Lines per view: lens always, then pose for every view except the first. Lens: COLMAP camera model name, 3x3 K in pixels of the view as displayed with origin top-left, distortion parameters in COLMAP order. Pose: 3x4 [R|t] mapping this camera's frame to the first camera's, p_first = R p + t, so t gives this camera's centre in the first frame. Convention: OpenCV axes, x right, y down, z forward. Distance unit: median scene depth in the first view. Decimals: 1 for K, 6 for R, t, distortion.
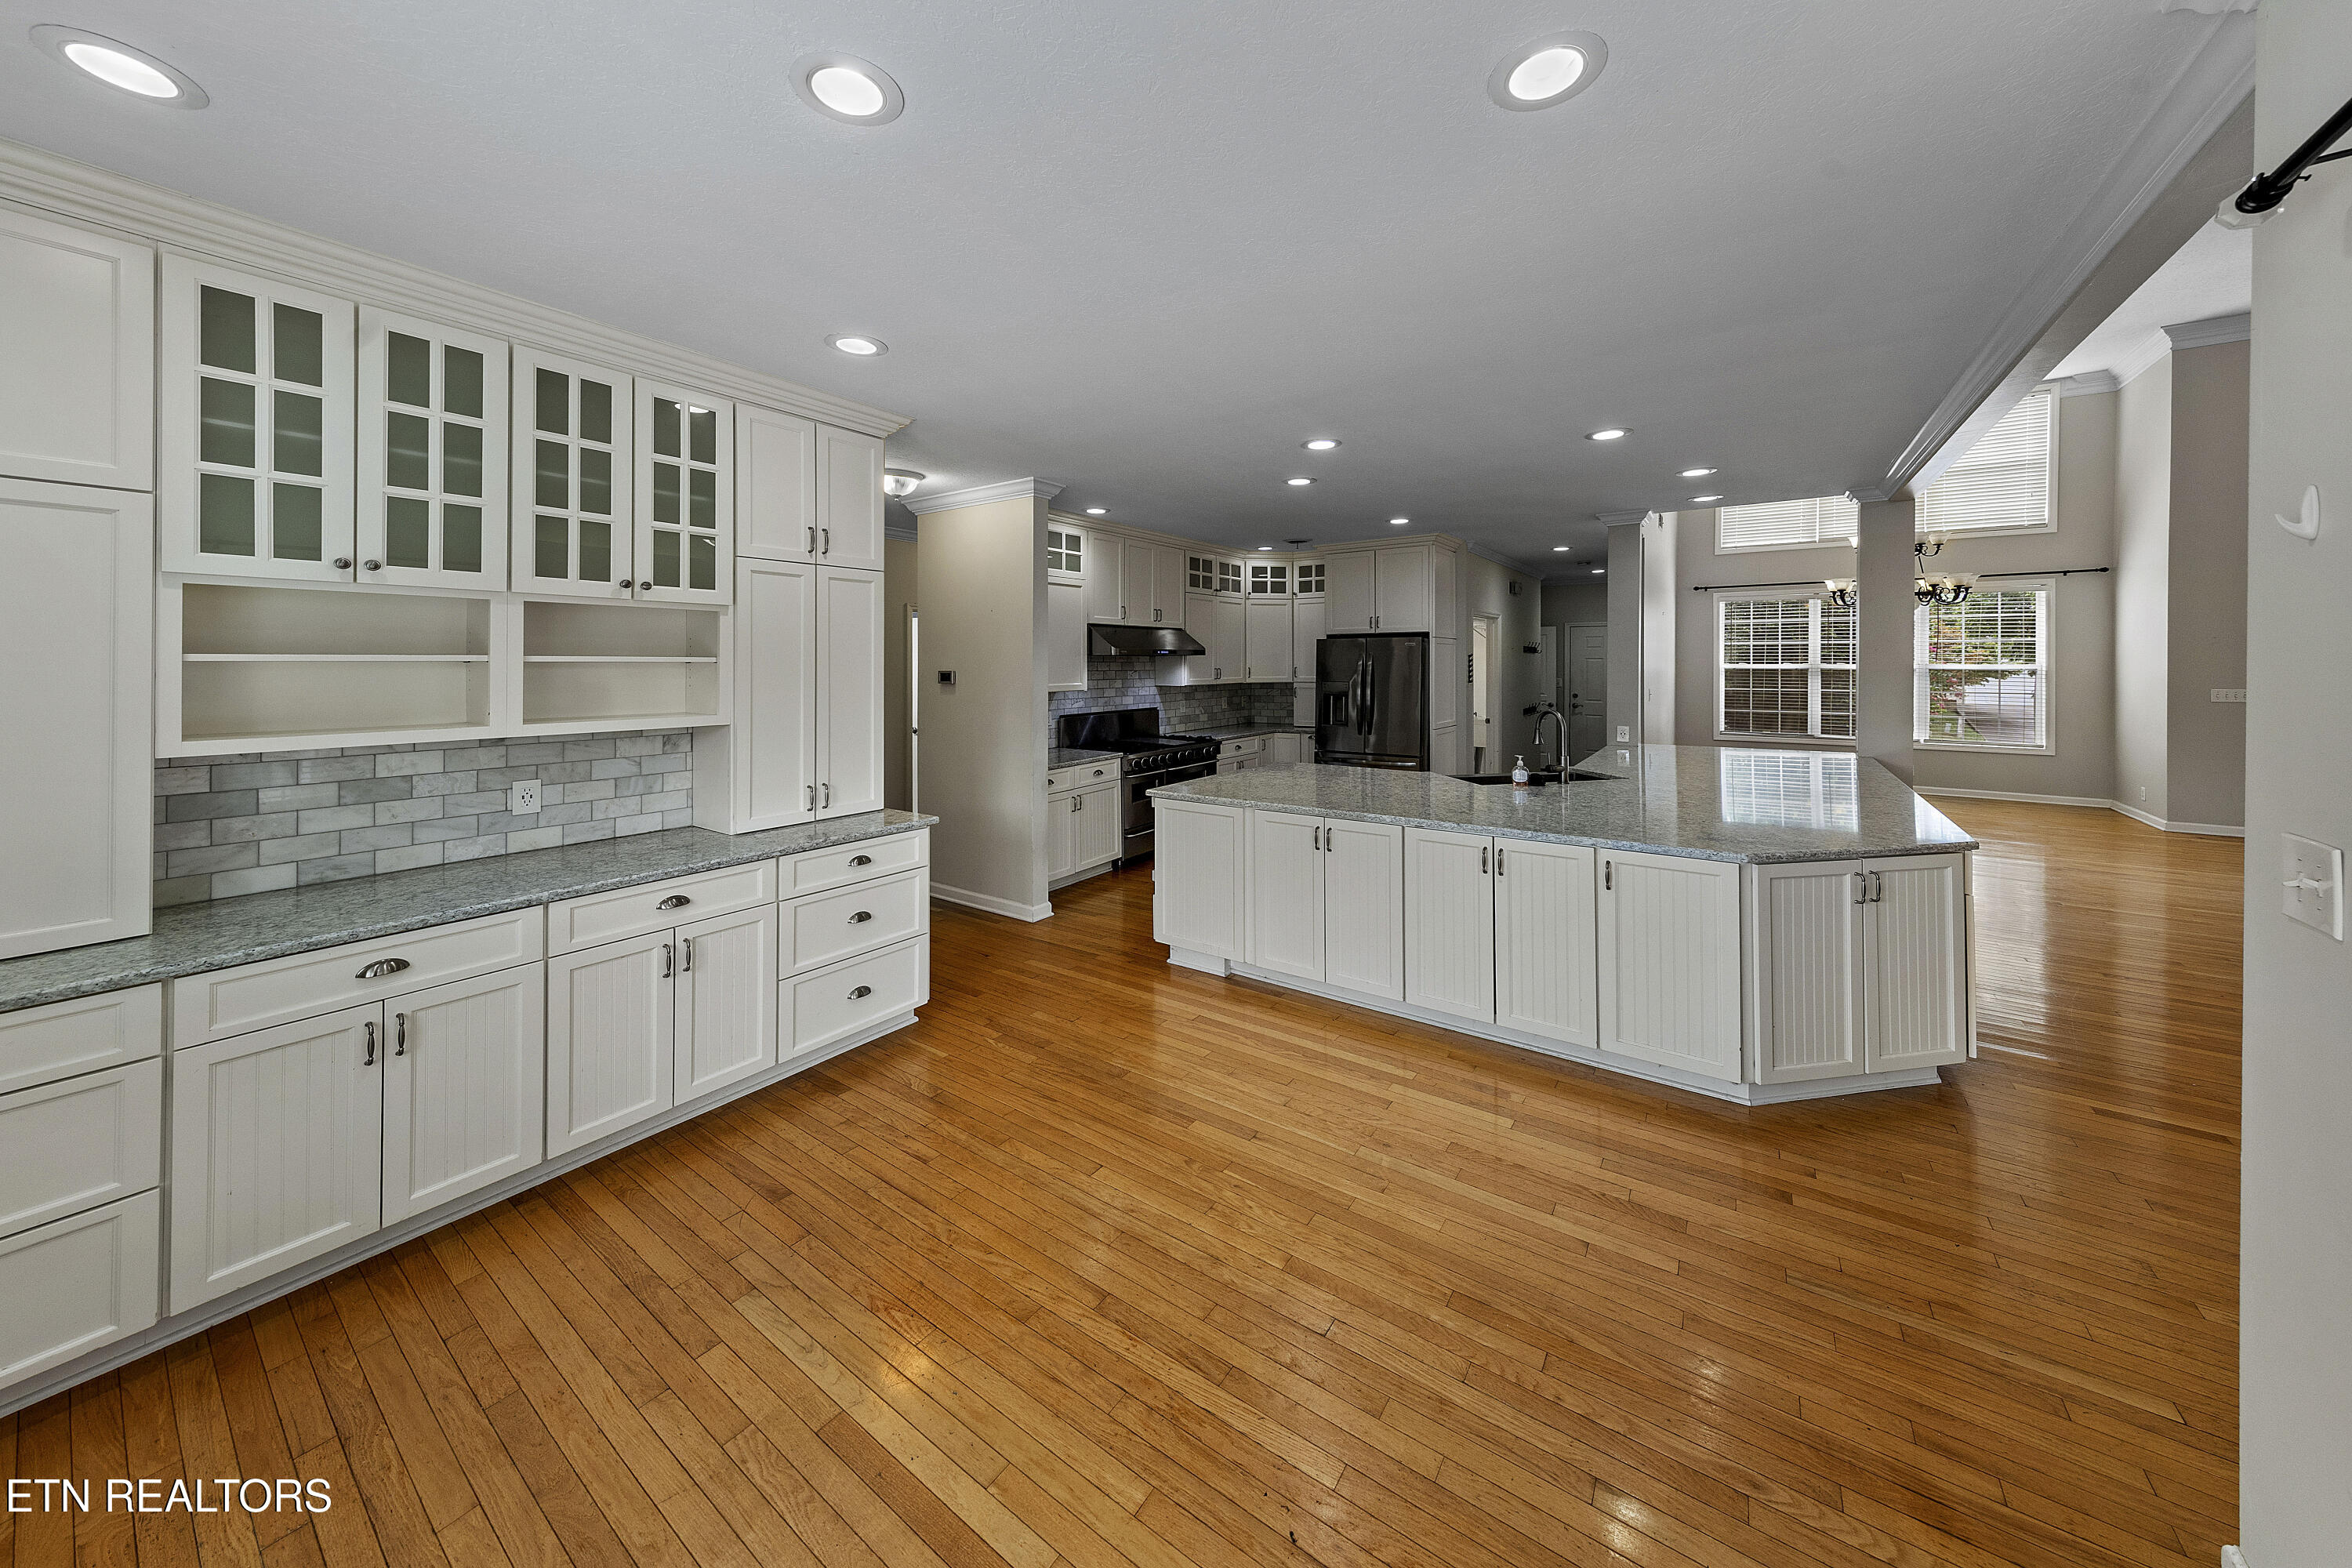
lens RADIAL K [[762.4, 0, 1146.2], [0, 762.4, 662.8], [0, 0, 1]] dist [0.006776, -0.000651]
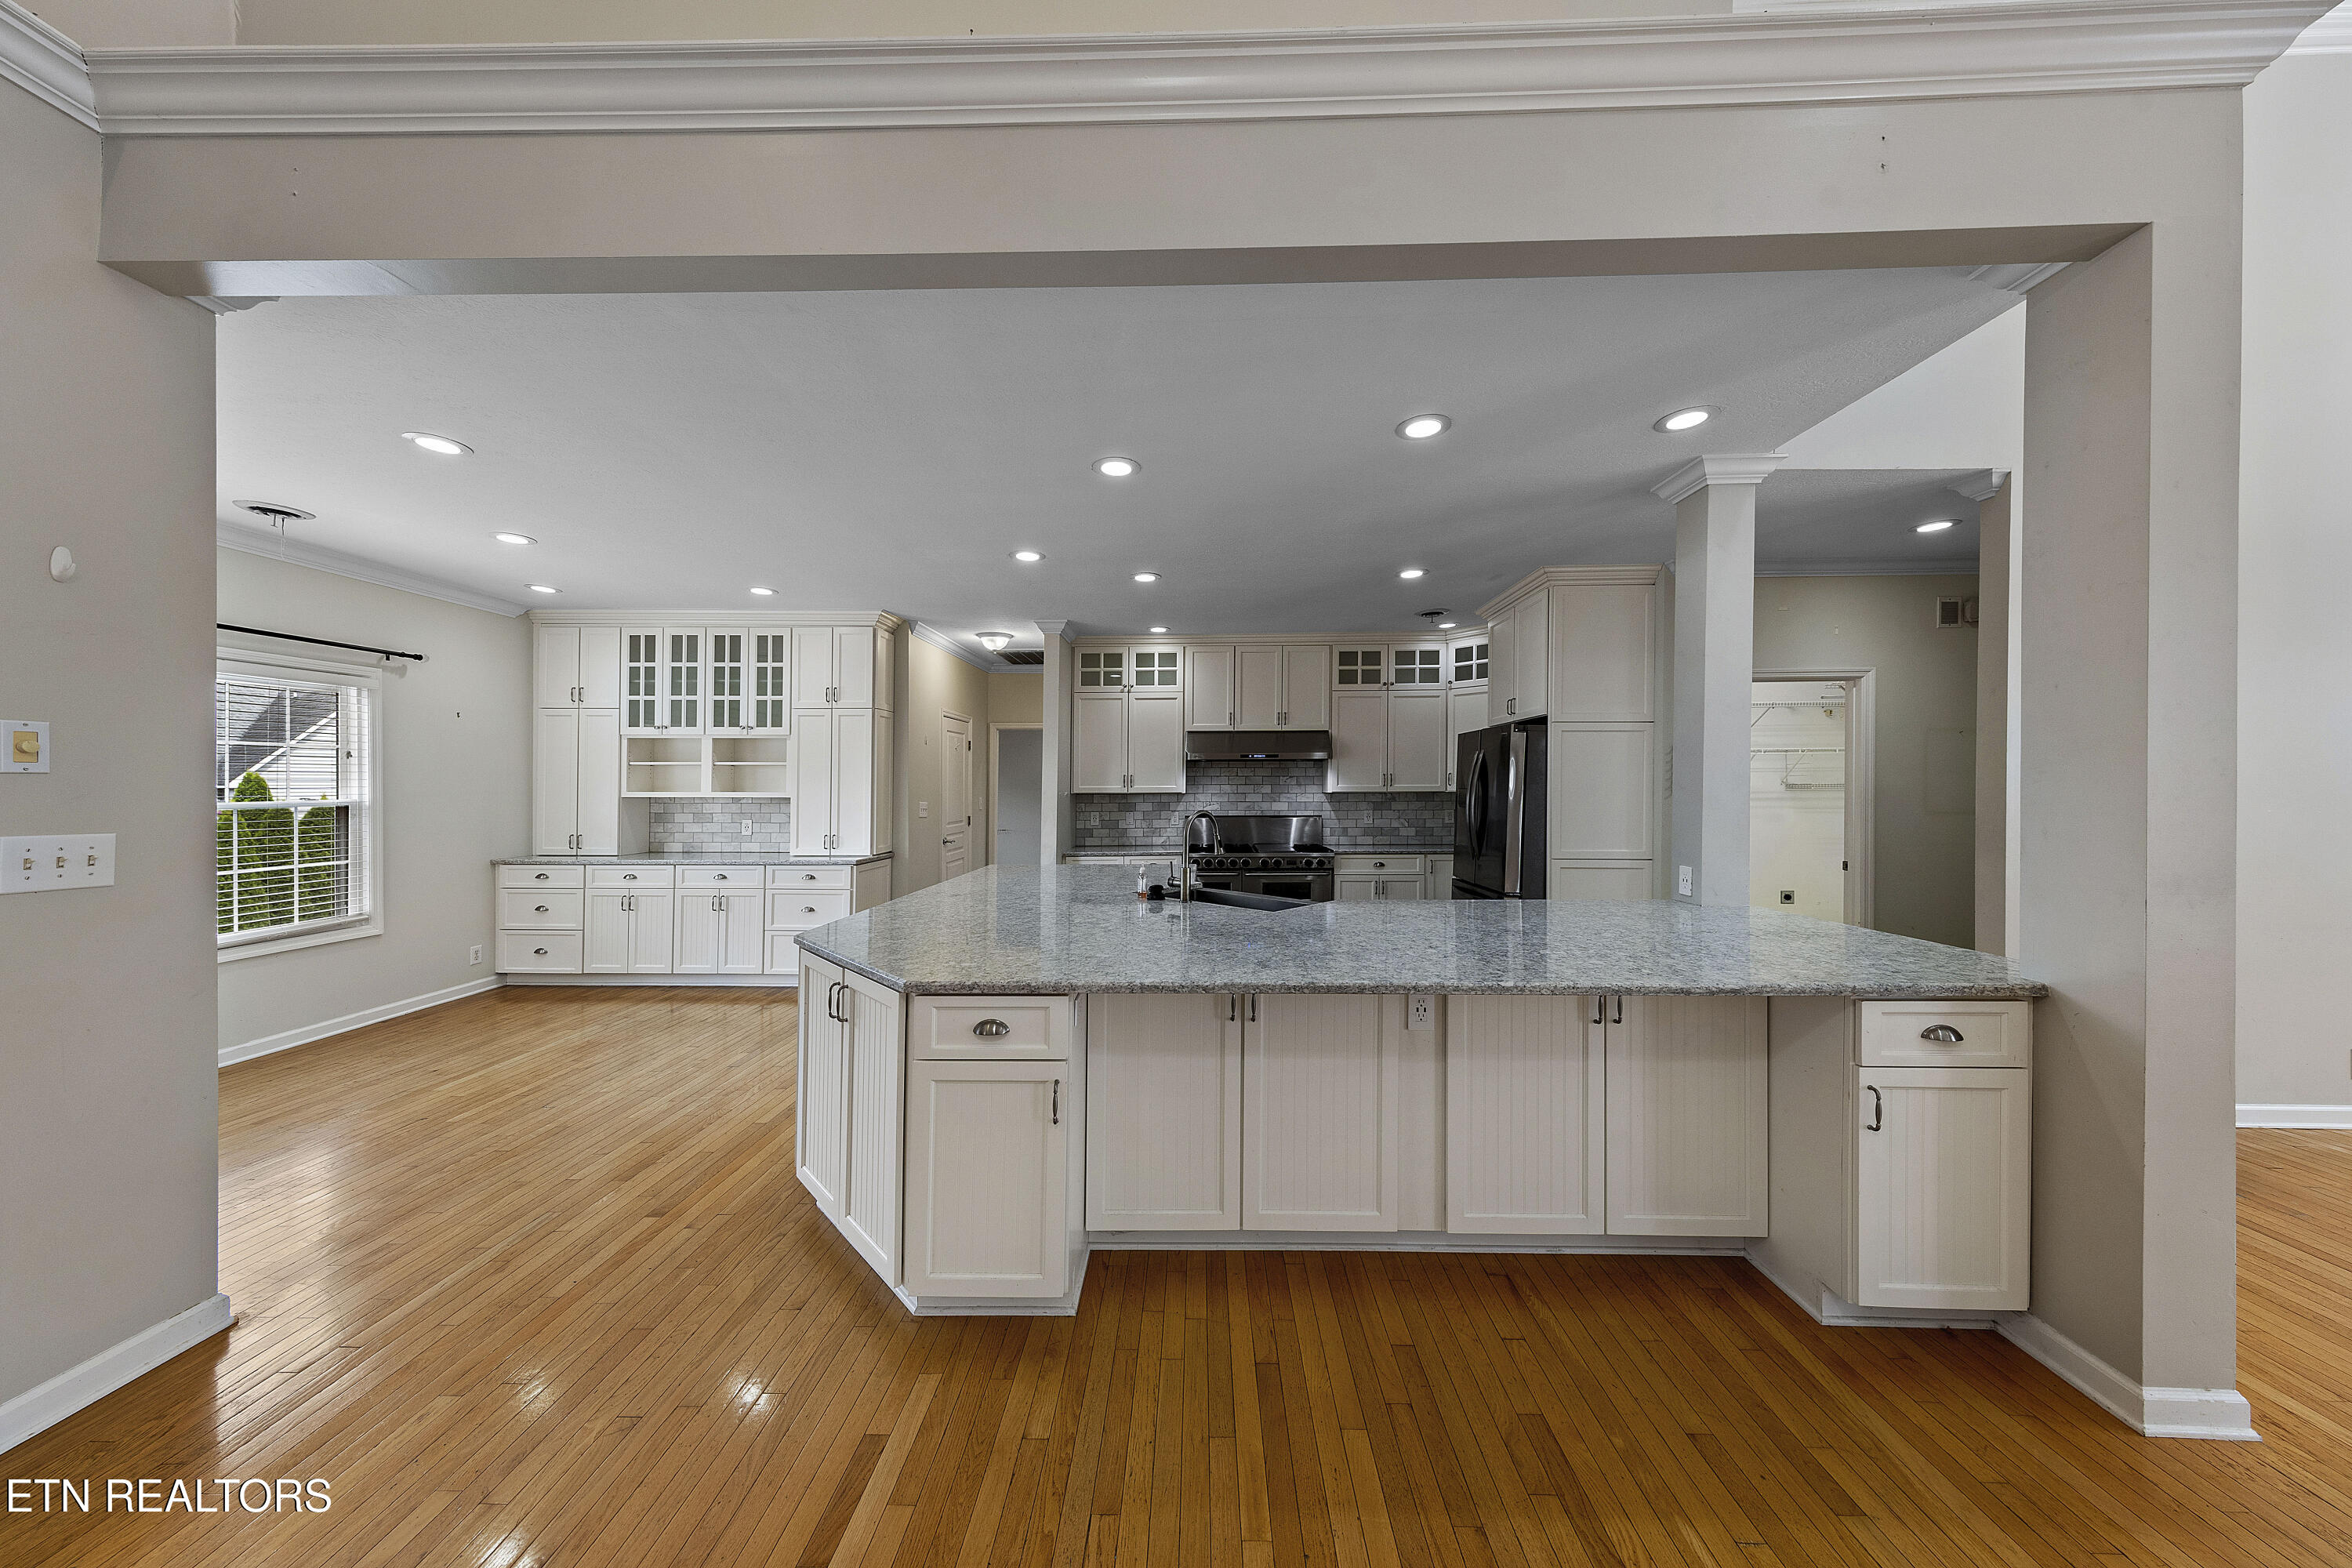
lens RADIAL K [[762.4, 0, 1177.0], [0, 762.4, 790.4], [0, 0, 1]] dist [0.006776, -0.000651]
pose [[0.568509, 0.009727, -0.822620, 0.727912], [-0.001961, 0.999943, 0.010468, 0.019086], [0.822675, -0.004338, 0.568496, 0.329631]]
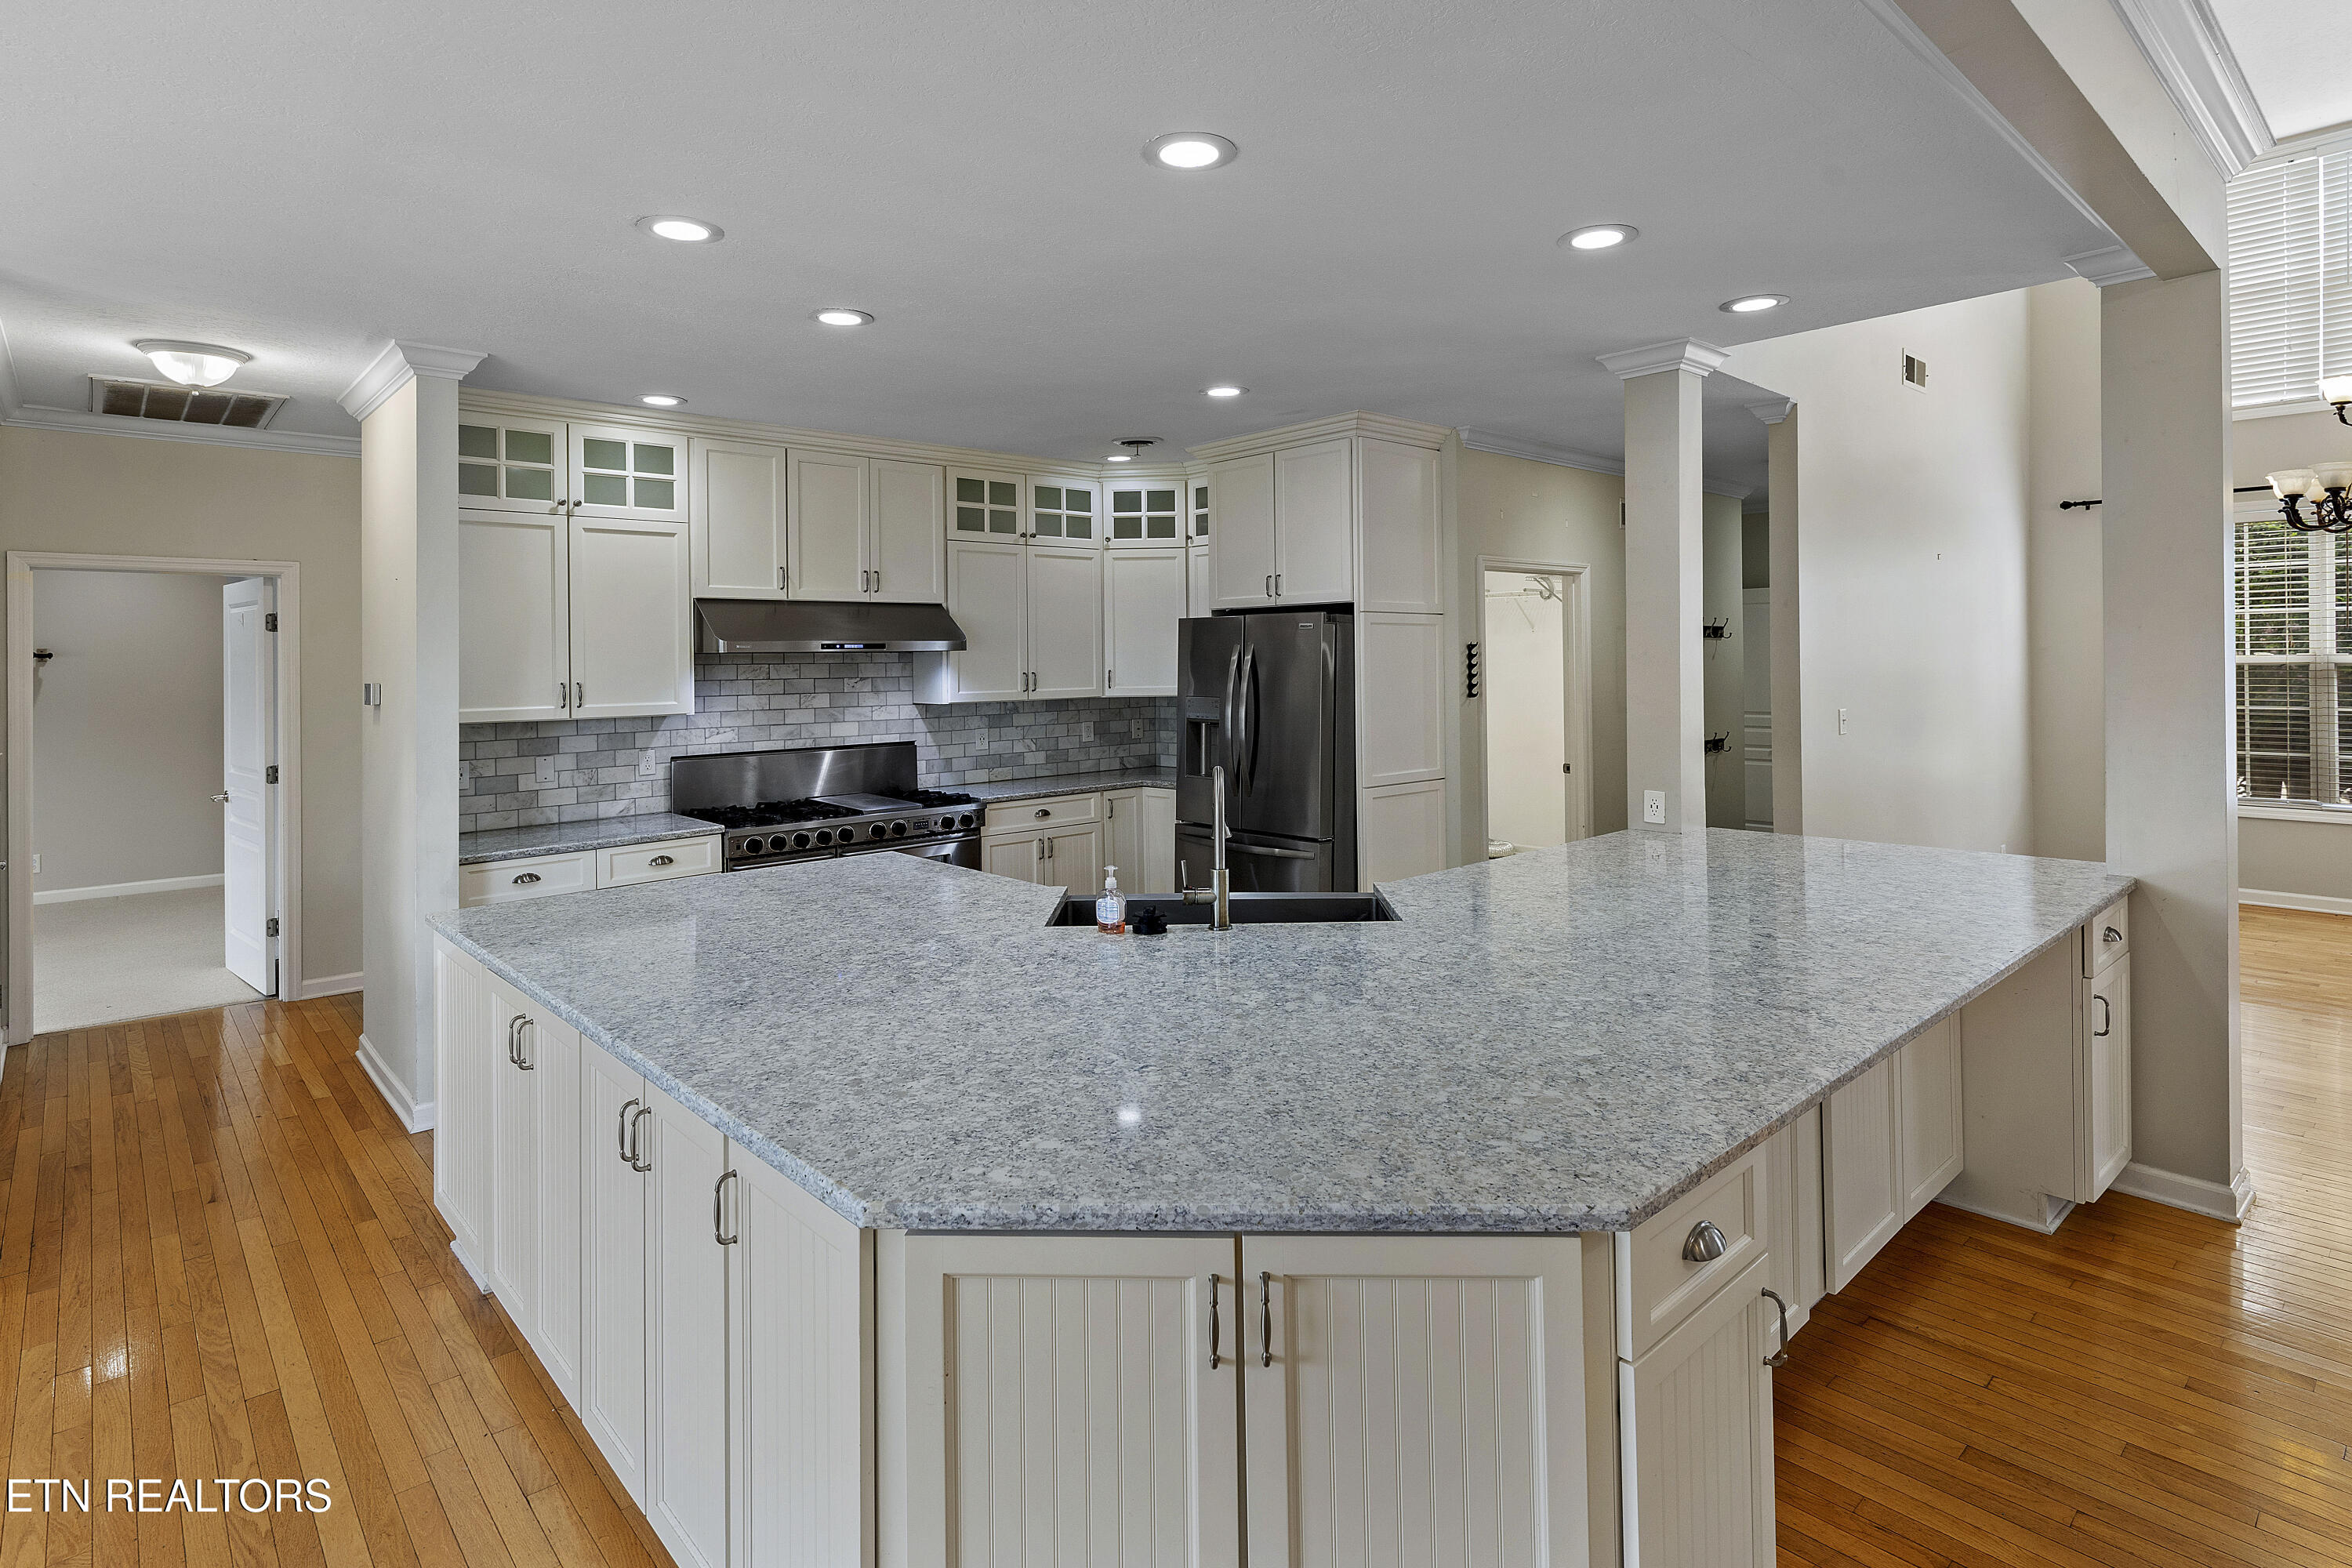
lens RADIAL K [[1146.9, 0, 1208.3], [0, 1146.9, 654.3], [0, 0, 1]] dist [0.000991, -0.000007]
pose [[0.980743, -0.007962, -0.195138, 0.423568], [0.007552, 0.999967, -0.002848, -0.003099], [0.195155, 0.001320, 0.980772, 0.200961]]
